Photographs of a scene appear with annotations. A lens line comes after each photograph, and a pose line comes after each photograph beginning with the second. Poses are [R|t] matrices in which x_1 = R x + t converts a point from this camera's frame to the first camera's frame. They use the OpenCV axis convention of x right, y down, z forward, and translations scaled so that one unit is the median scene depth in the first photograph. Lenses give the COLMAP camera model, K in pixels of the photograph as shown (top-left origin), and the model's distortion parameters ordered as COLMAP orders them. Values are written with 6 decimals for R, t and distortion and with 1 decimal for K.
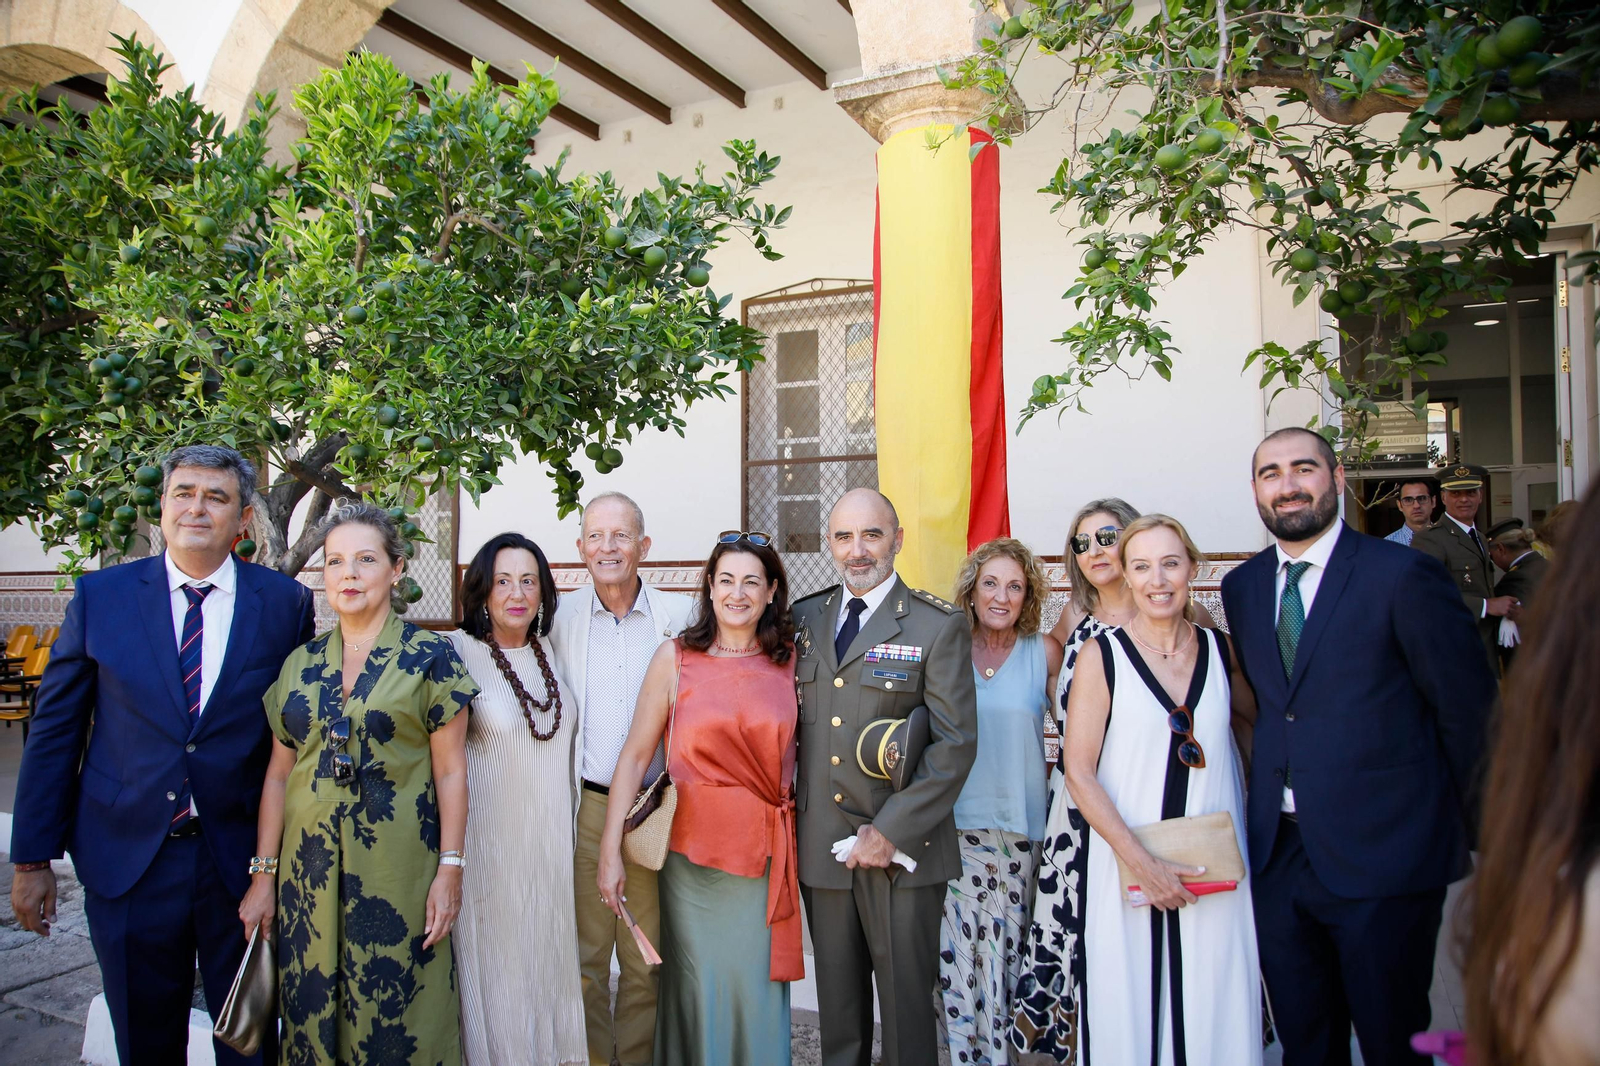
lens RADIAL K [[1168.6, 0, 800.0], [0, 1168.6, 533.0], [0, 0, 1]] dist [-0.045814, 0.002306]
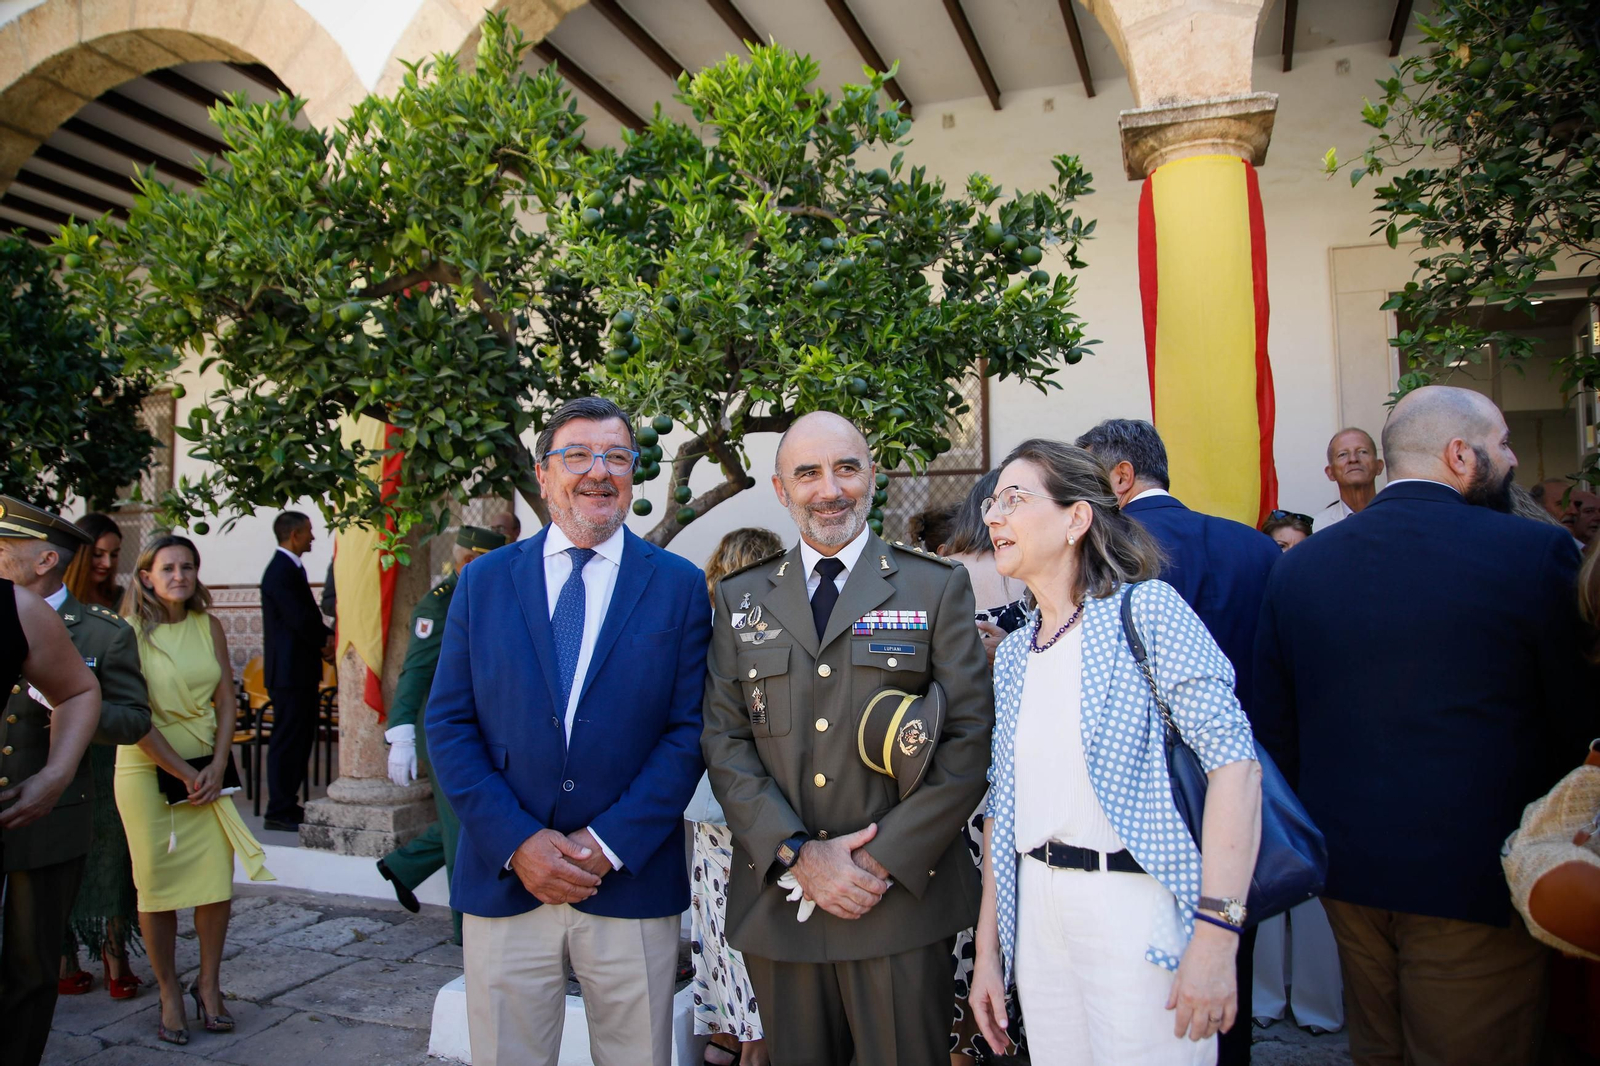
lens RADIAL K [[1168.6, 0, 800.0], [0, 1168.6, 533.0], [0, 0, 1]] dist [-0.045814, 0.002306]
pose [[0.992520, 0.019129, 0.120577, -0.401794], [-0.012931, 0.998565, -0.051976, 0.066487], [-0.121398, 0.050028, 0.991342, -0.013392]]
